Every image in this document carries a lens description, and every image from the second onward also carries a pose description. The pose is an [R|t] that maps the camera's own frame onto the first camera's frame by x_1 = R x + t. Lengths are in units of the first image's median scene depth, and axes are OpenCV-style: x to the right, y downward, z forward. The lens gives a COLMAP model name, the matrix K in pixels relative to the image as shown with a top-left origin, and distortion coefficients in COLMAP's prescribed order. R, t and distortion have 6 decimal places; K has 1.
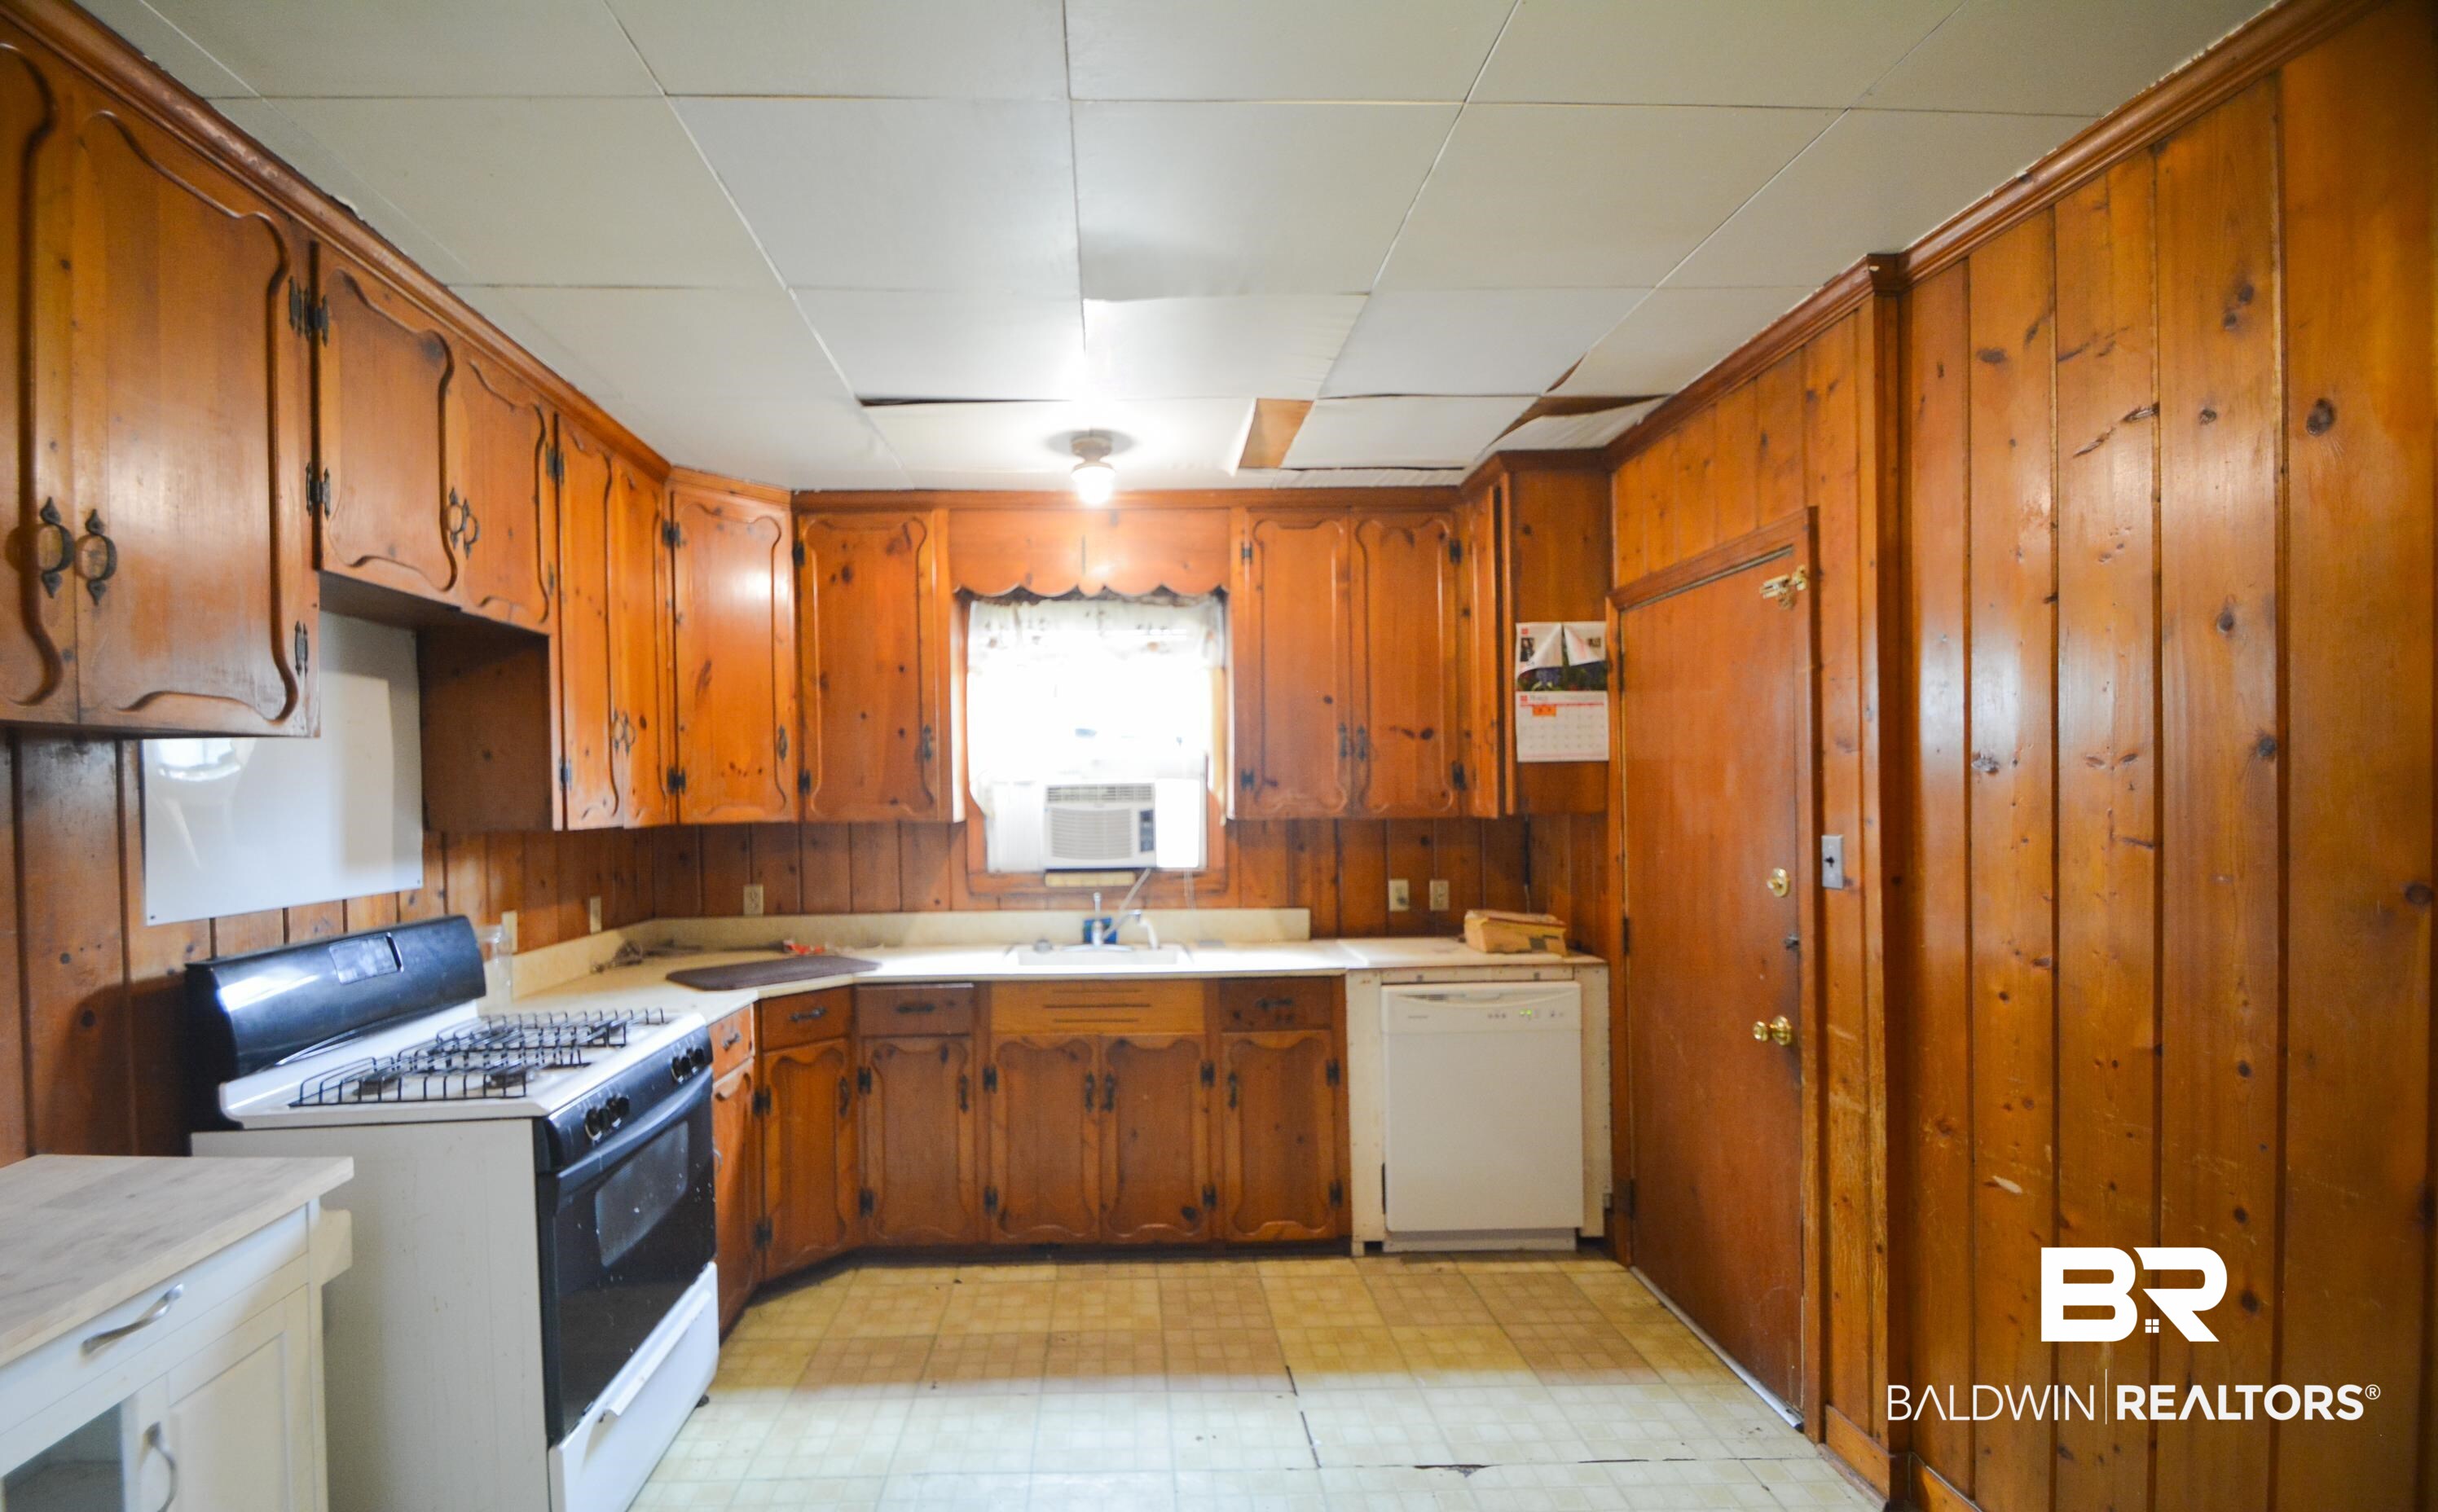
lens RADIAL K [[1045.7, 0, 1163.2], [0, 1045.7, 806.1], [0, 0, 1]] dist [-0.001171, -0.001319]
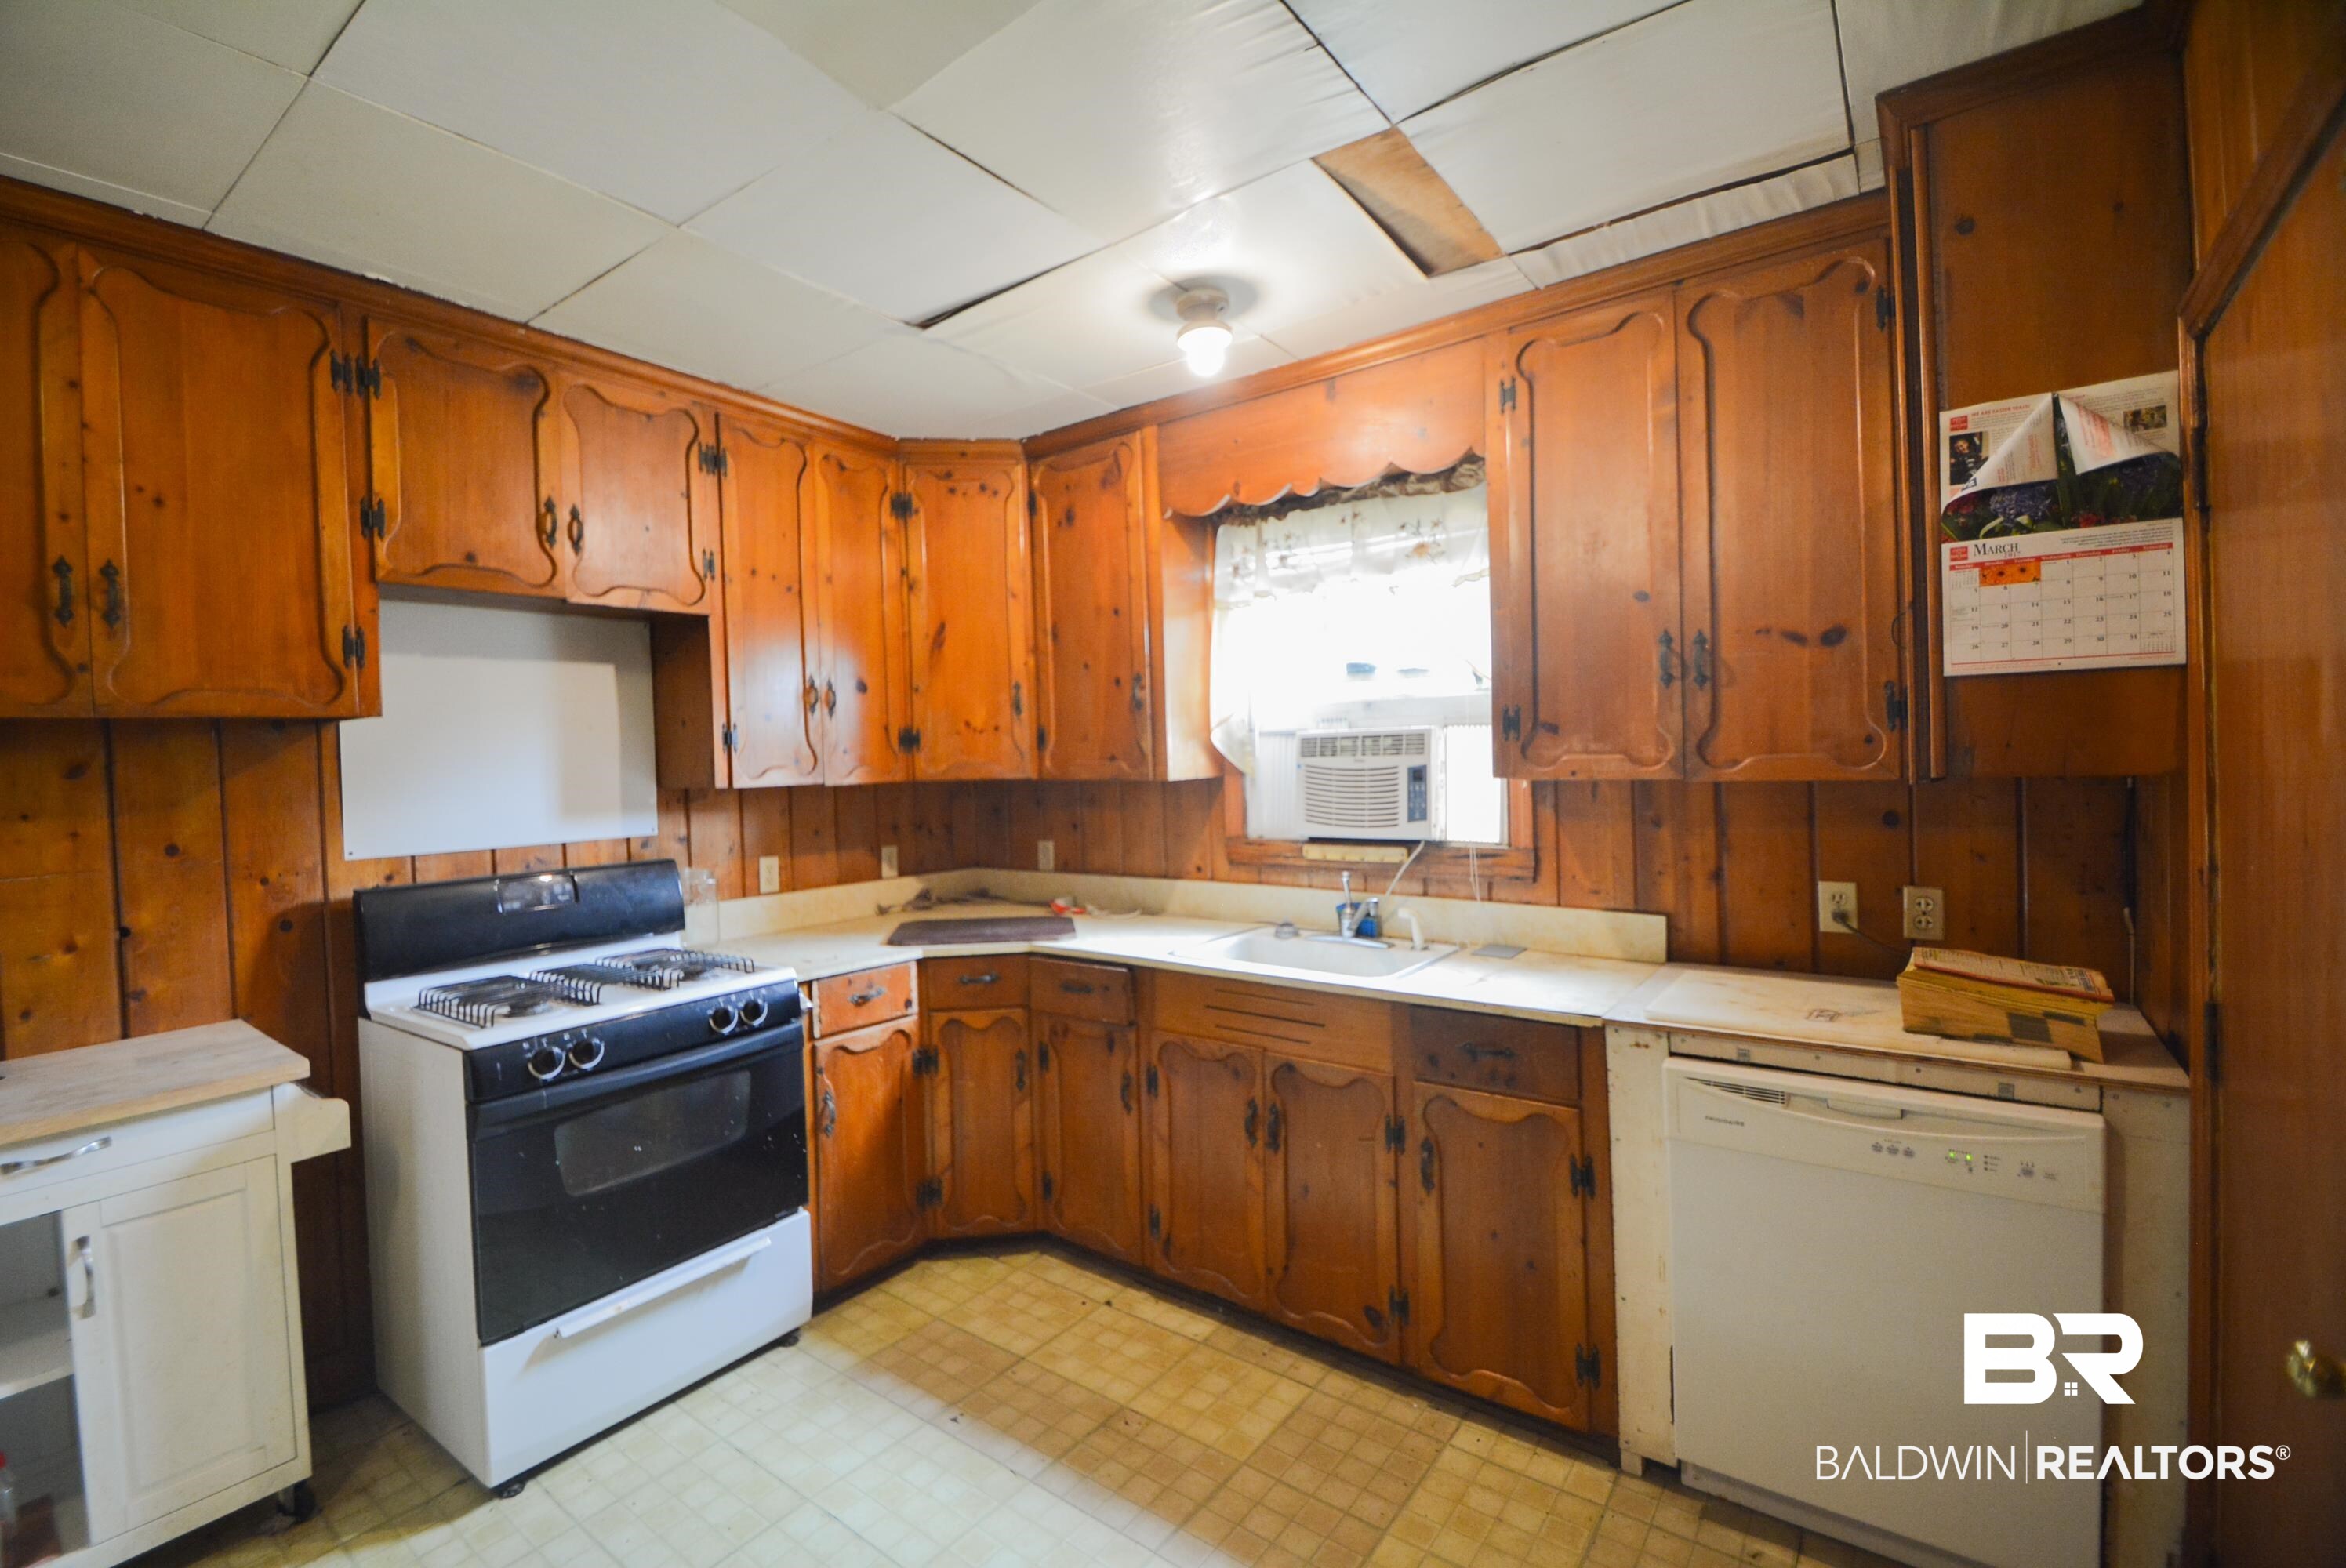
lens RADIAL K [[1023.8, 0, 1165.8], [0, 1023.8, 772.0], [0, 0, 1]] dist [-0.000218, -0.001186]
pose [[0.764914, 0.004648, -0.644116, 0.373966], [0.008218, 0.999822, 0.016975, -0.007071], [0.644080, -0.018278, 0.764740, 0.359222]]
